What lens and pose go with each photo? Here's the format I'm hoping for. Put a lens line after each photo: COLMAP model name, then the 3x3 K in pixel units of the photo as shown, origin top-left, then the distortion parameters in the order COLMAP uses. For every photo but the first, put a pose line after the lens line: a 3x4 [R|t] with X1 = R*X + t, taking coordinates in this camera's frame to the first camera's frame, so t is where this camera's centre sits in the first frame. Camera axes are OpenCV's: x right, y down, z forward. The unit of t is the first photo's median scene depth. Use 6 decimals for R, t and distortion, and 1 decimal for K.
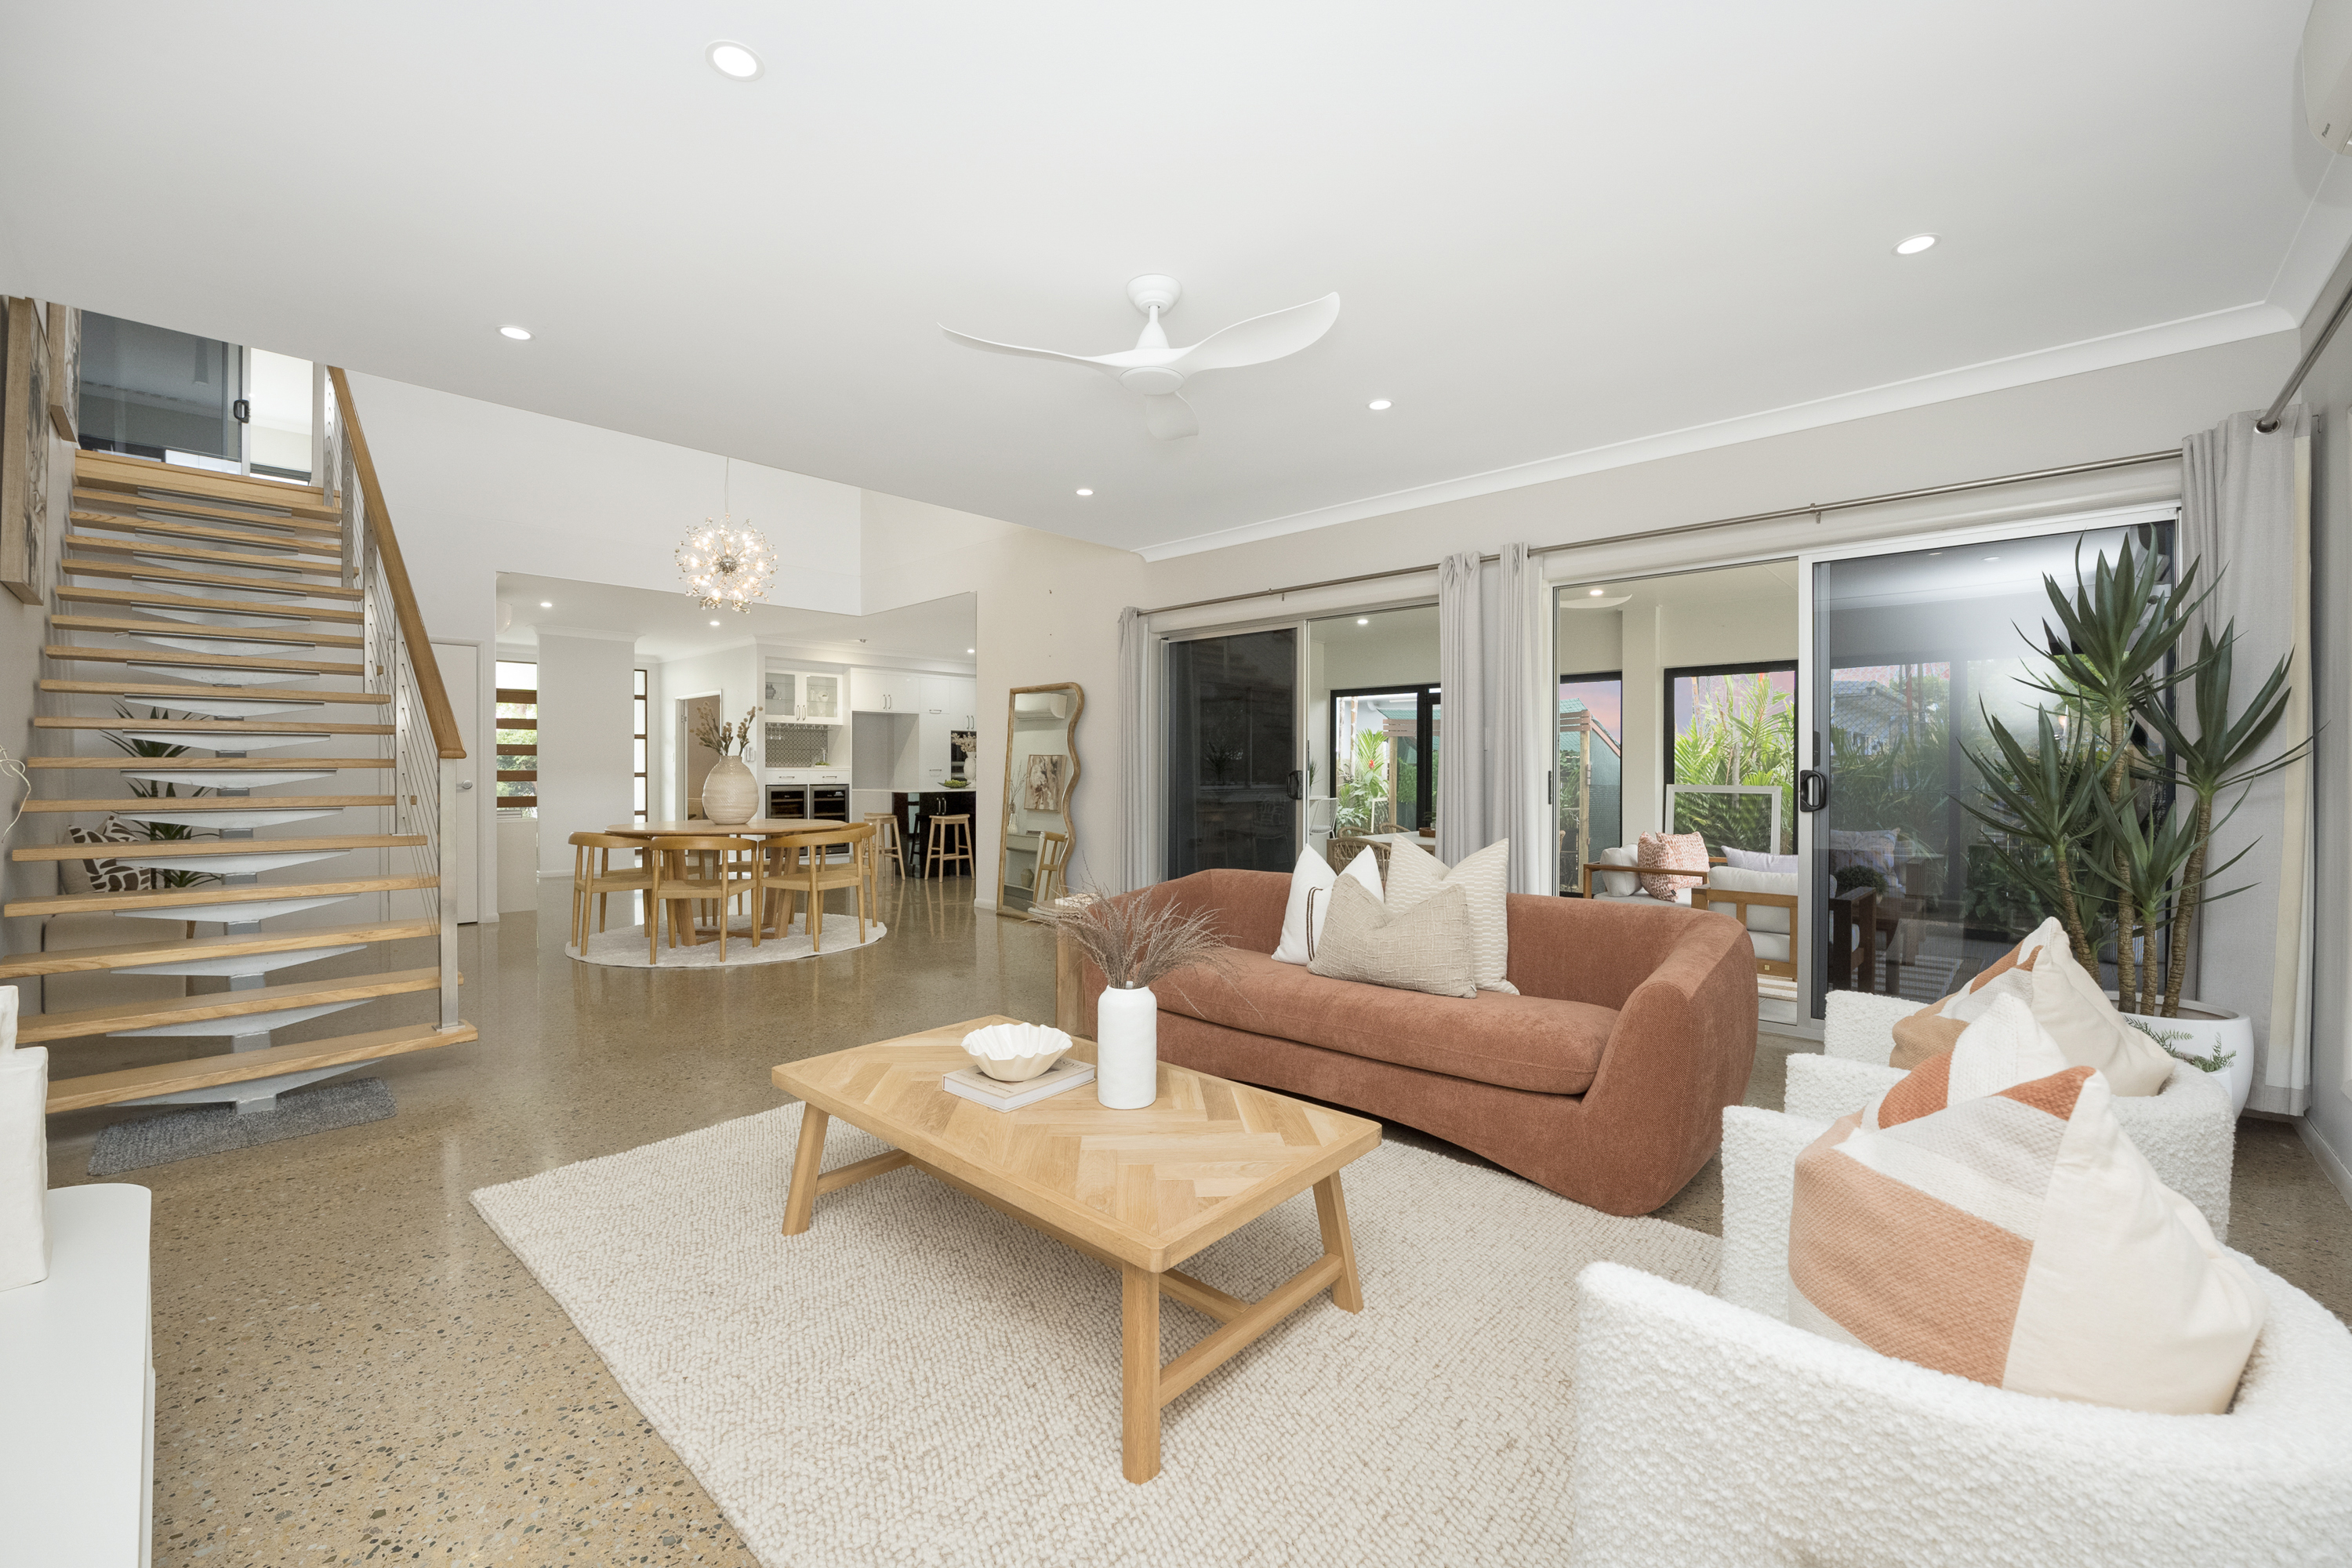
lens RADIAL K [[942.9, 0, 1167.4], [0, 942.9, 785.9], [0, 0, 1]] dist [-0.000892, -0.000130]
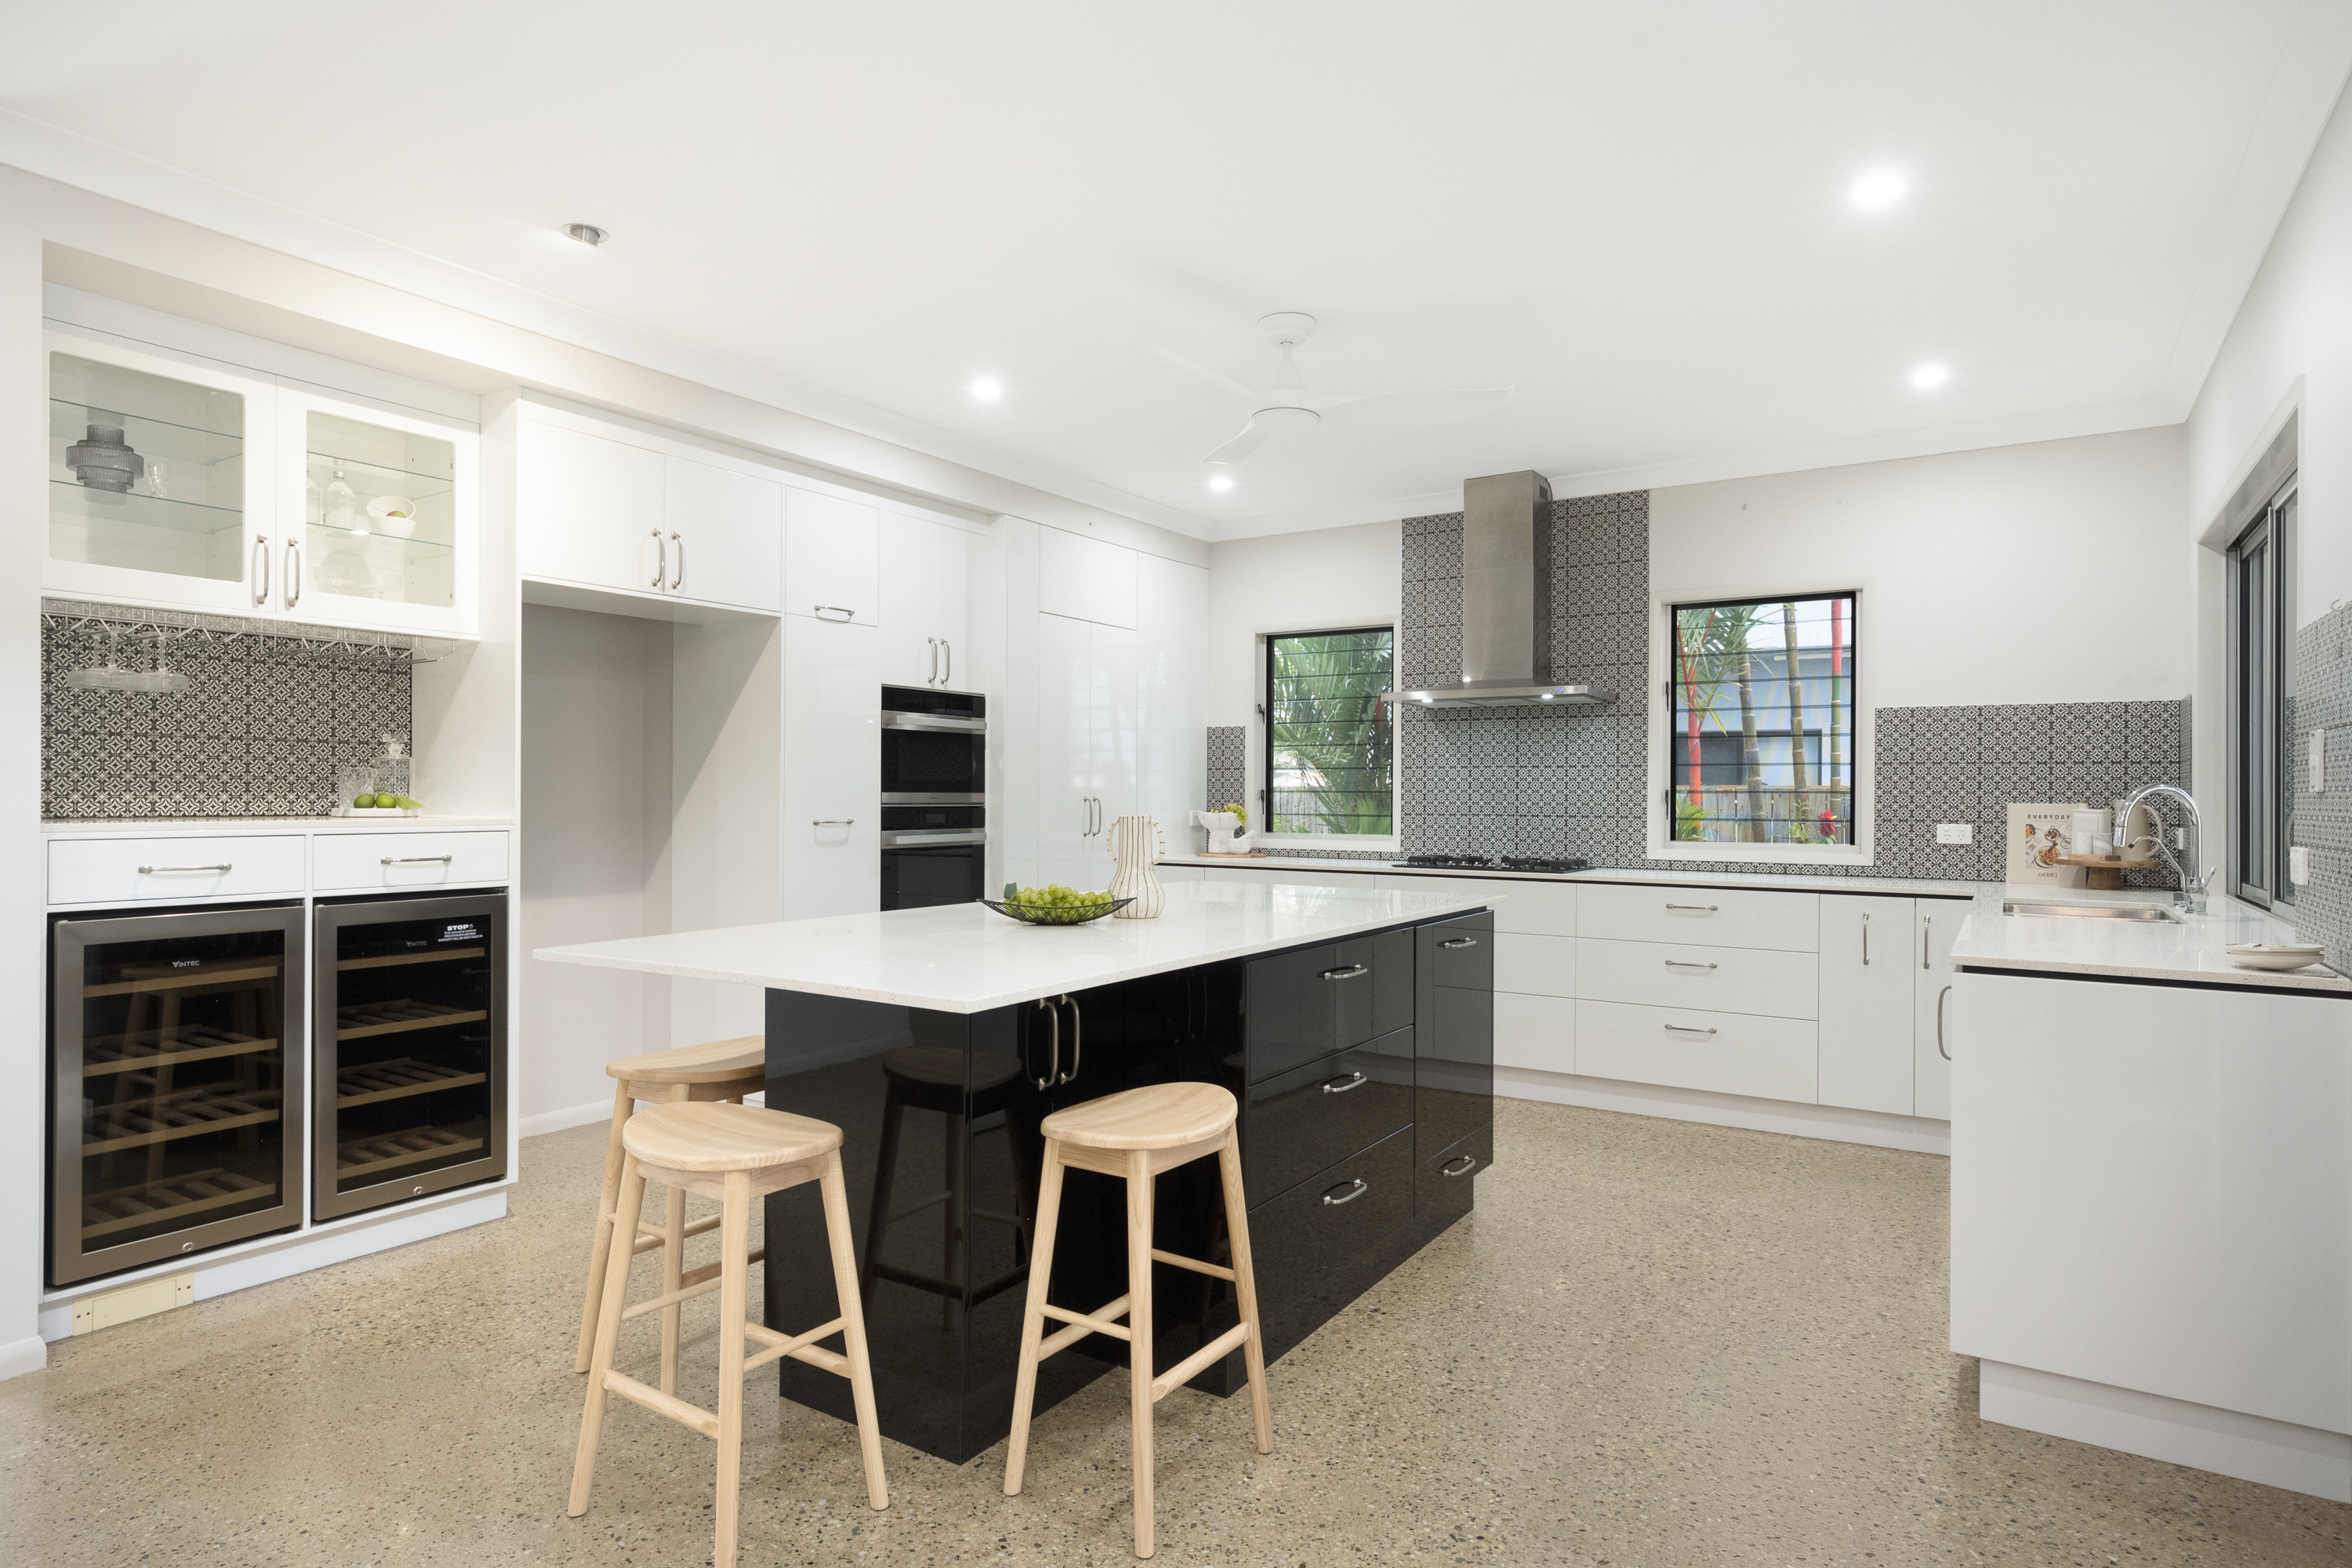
lens RADIAL K [[1272.5, 0, 1176.0], [0, 1272.5, 784.0], [0, 0, 1]] dist [0.004051, 0.000925]
pose [[0.984794, 0.001375, 0.173719, -0.239458], [0.002146, 0.999796, -0.020081, -0.022162], [-0.173711, 0.020148, 0.984591, 0.688655]]
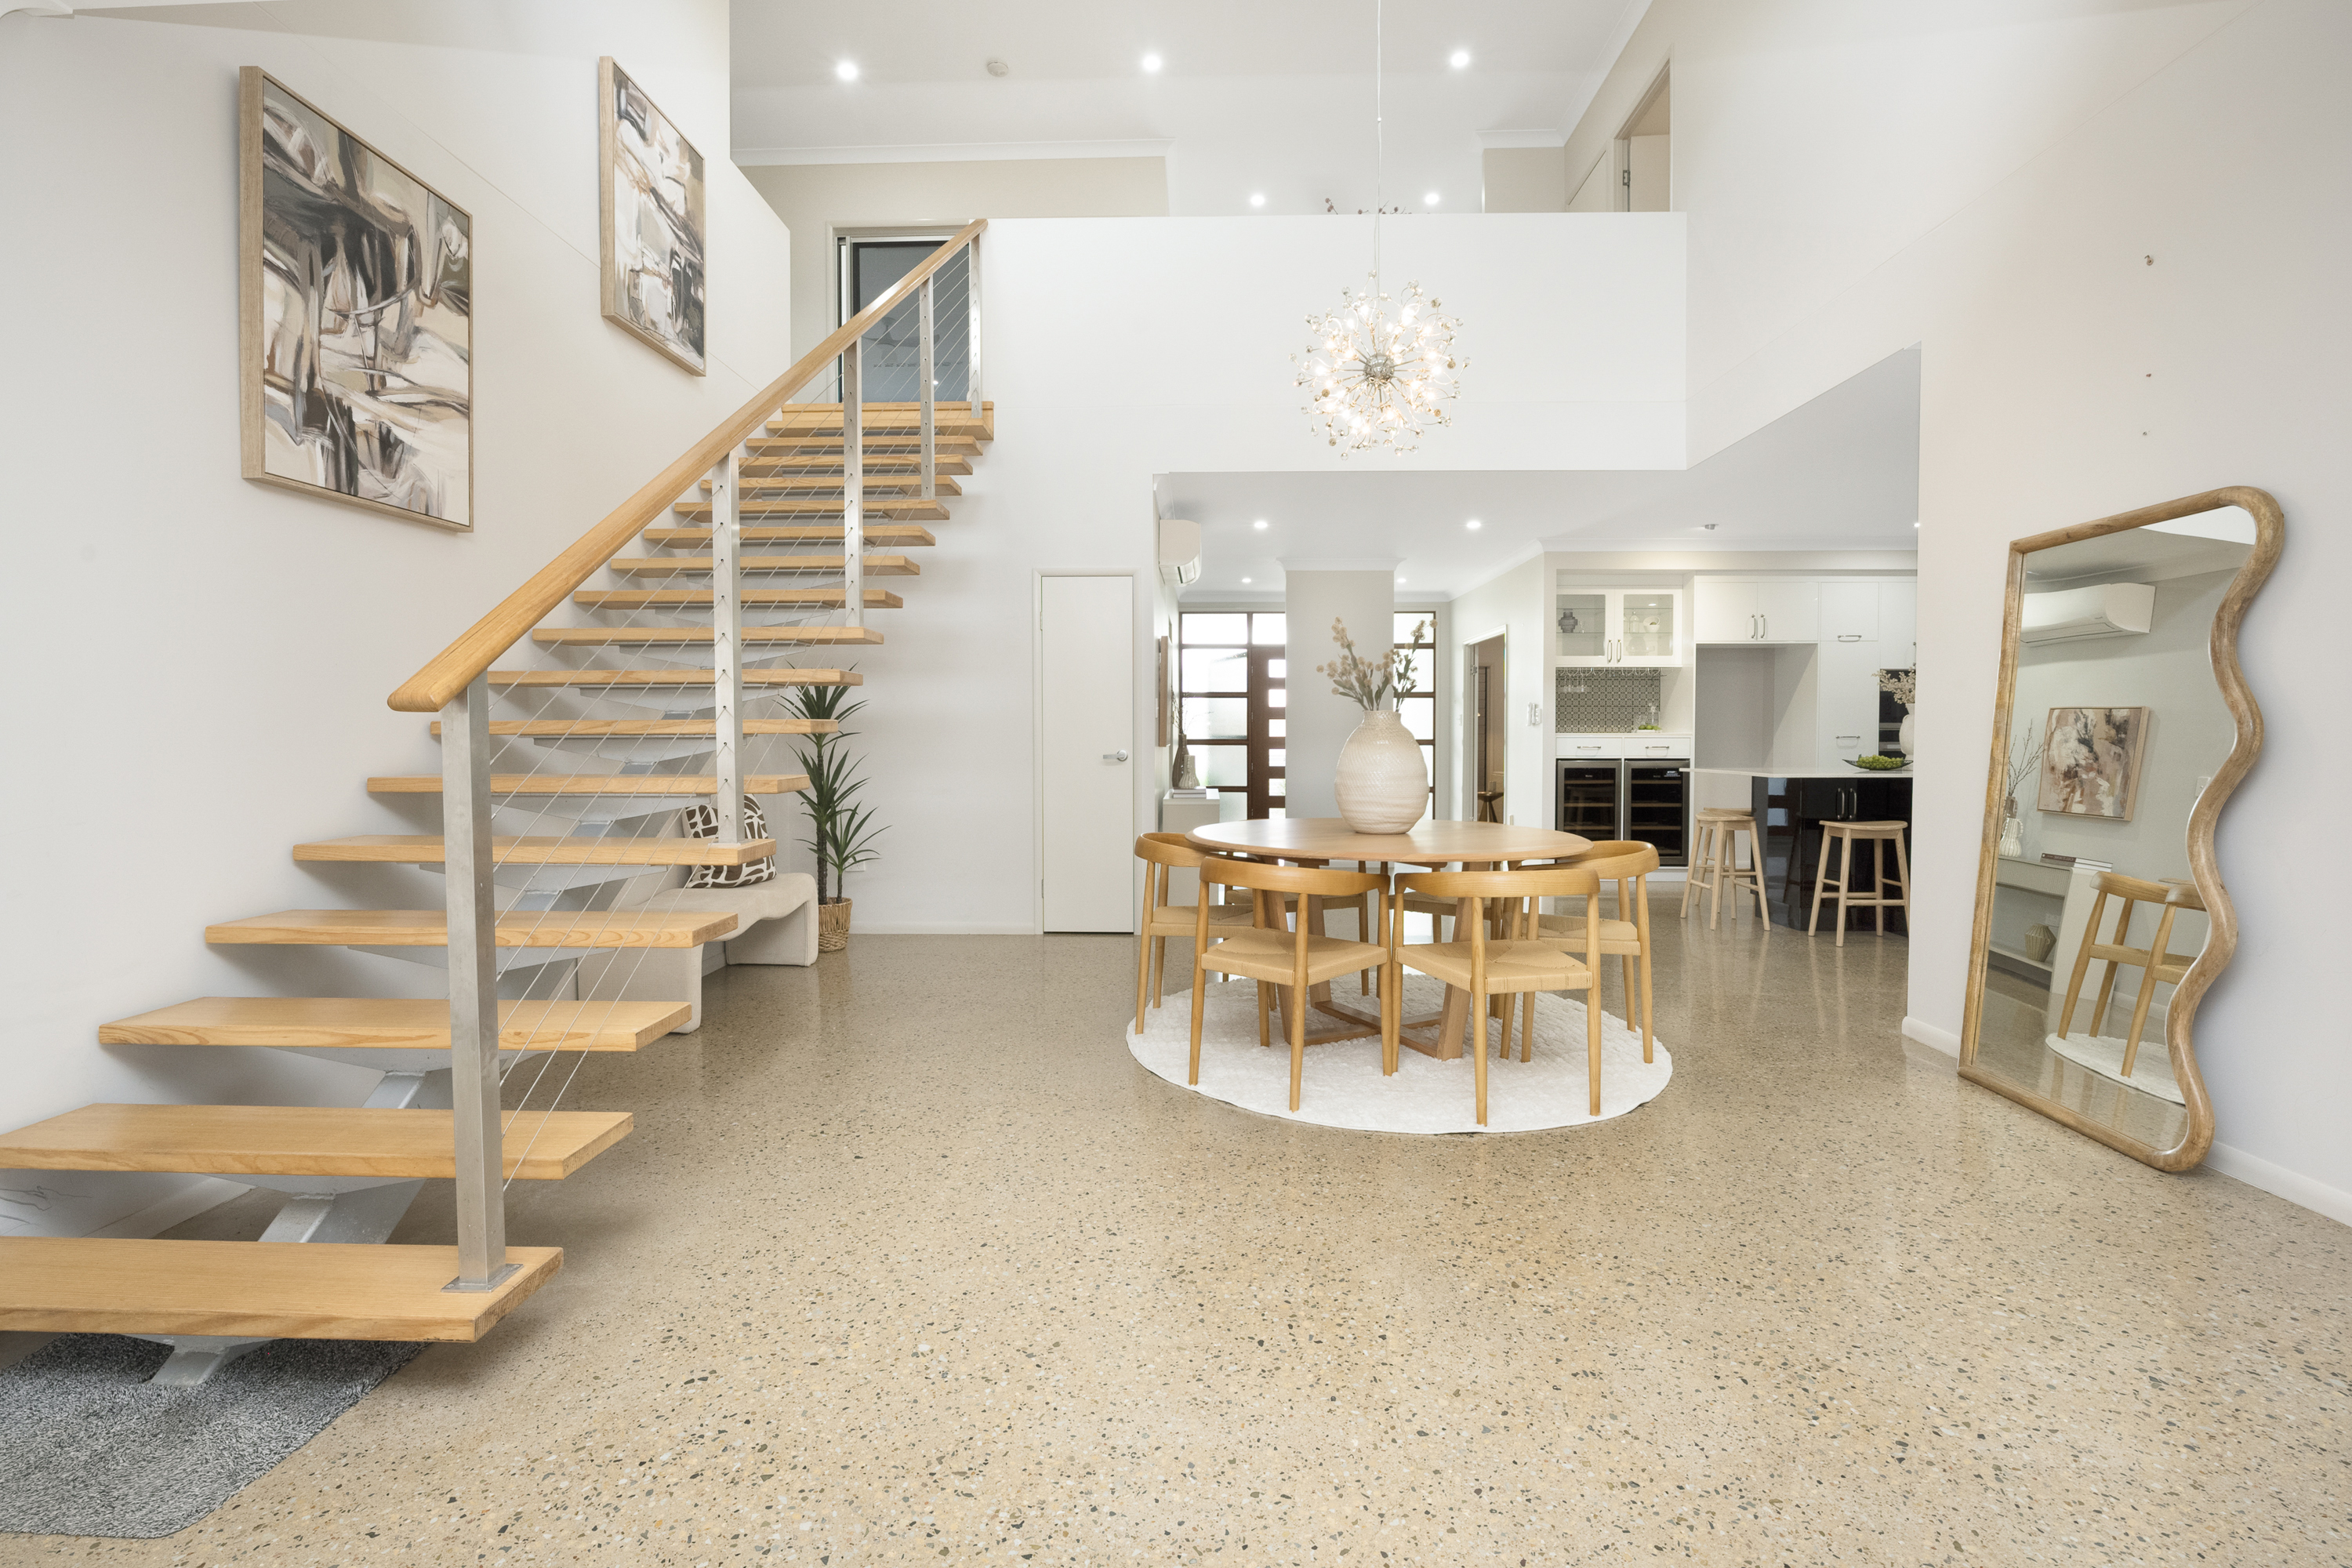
lens RADIAL K [[1017.3, 0, 1172.5], [0, 1017.3, 770.1], [0, 0, 1]] dist [-0.023736, 0.000143]
pose [[0.654214, 0.024103, -0.755925, -0.052060], [-0.012262, 0.999699, 0.021264, -0.004983], [0.756210, -0.004642, 0.654313, 0.304098]]
